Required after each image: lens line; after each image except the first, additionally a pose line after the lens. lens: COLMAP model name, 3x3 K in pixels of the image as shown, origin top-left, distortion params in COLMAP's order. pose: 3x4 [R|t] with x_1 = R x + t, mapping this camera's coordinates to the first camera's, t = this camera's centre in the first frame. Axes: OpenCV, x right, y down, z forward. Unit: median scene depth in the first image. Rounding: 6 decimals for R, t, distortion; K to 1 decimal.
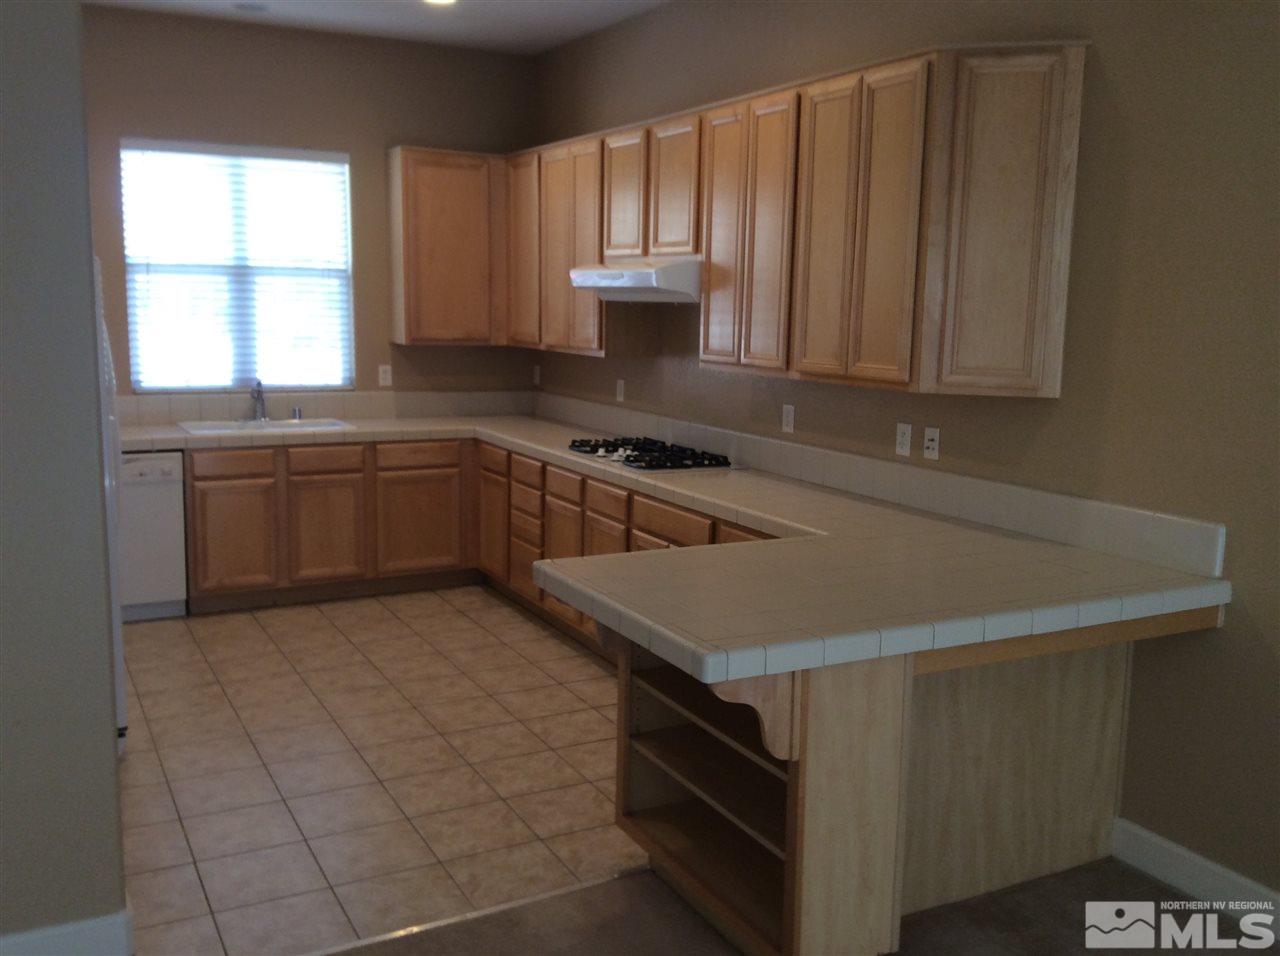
lens RADIAL K [[1197.9, 0, 664.8], [0, 1197.9, 475.7], [0, 0, 1]] dist [0.179862, -0.444758]
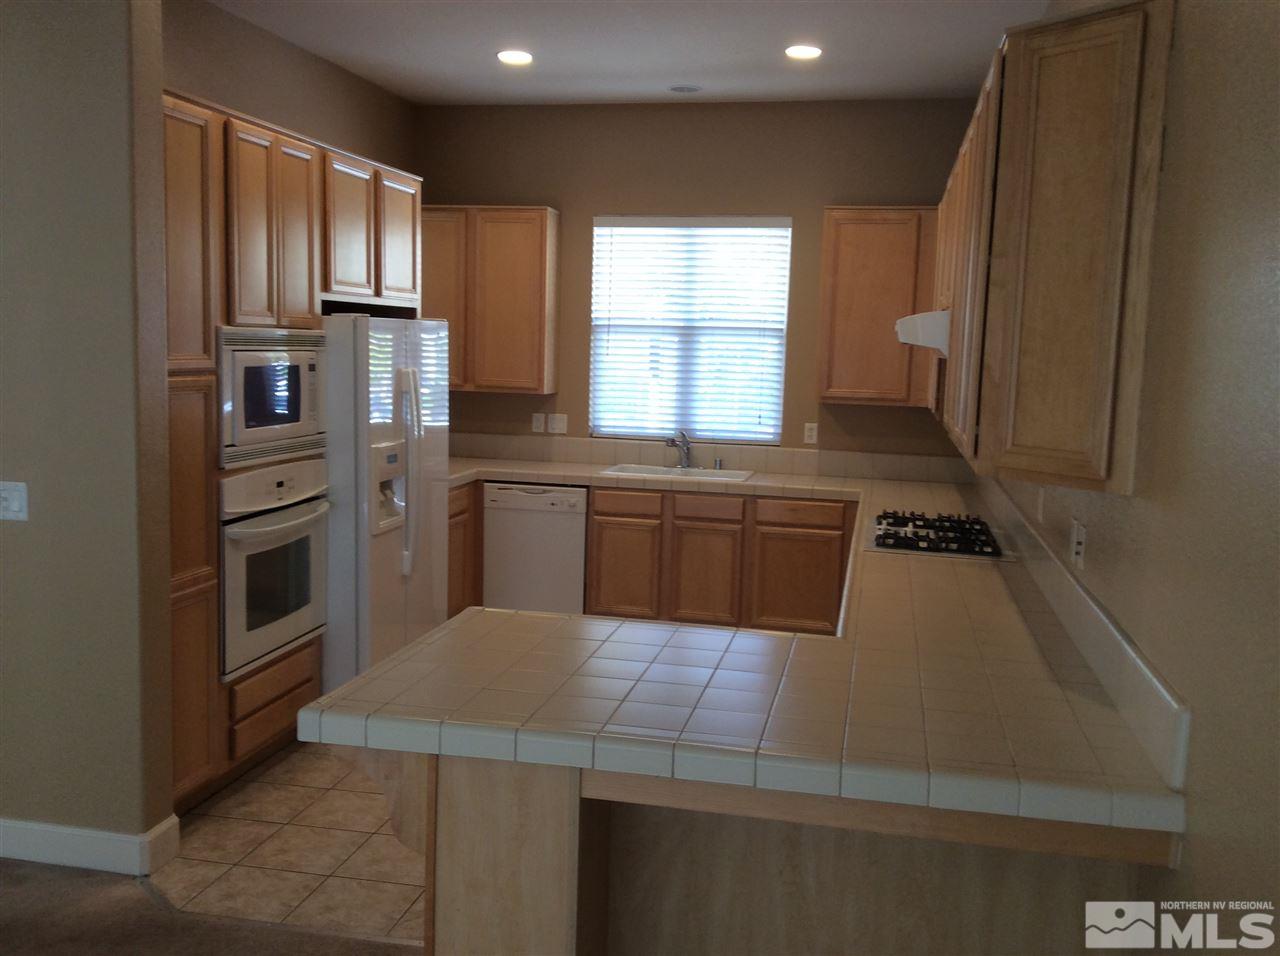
lens RADIAL K [[1197.9, 0, 664.8], [0, 1197.9, 475.7], [0, 0, 1]] dist [0.179862, -0.444758]
pose [[0.756126, 0.076157, -0.649980, 0.358707], [-0.111631, 0.993659, -0.013436, -0.022665], [0.644835, 0.082717, 0.759833, 0.181646]]
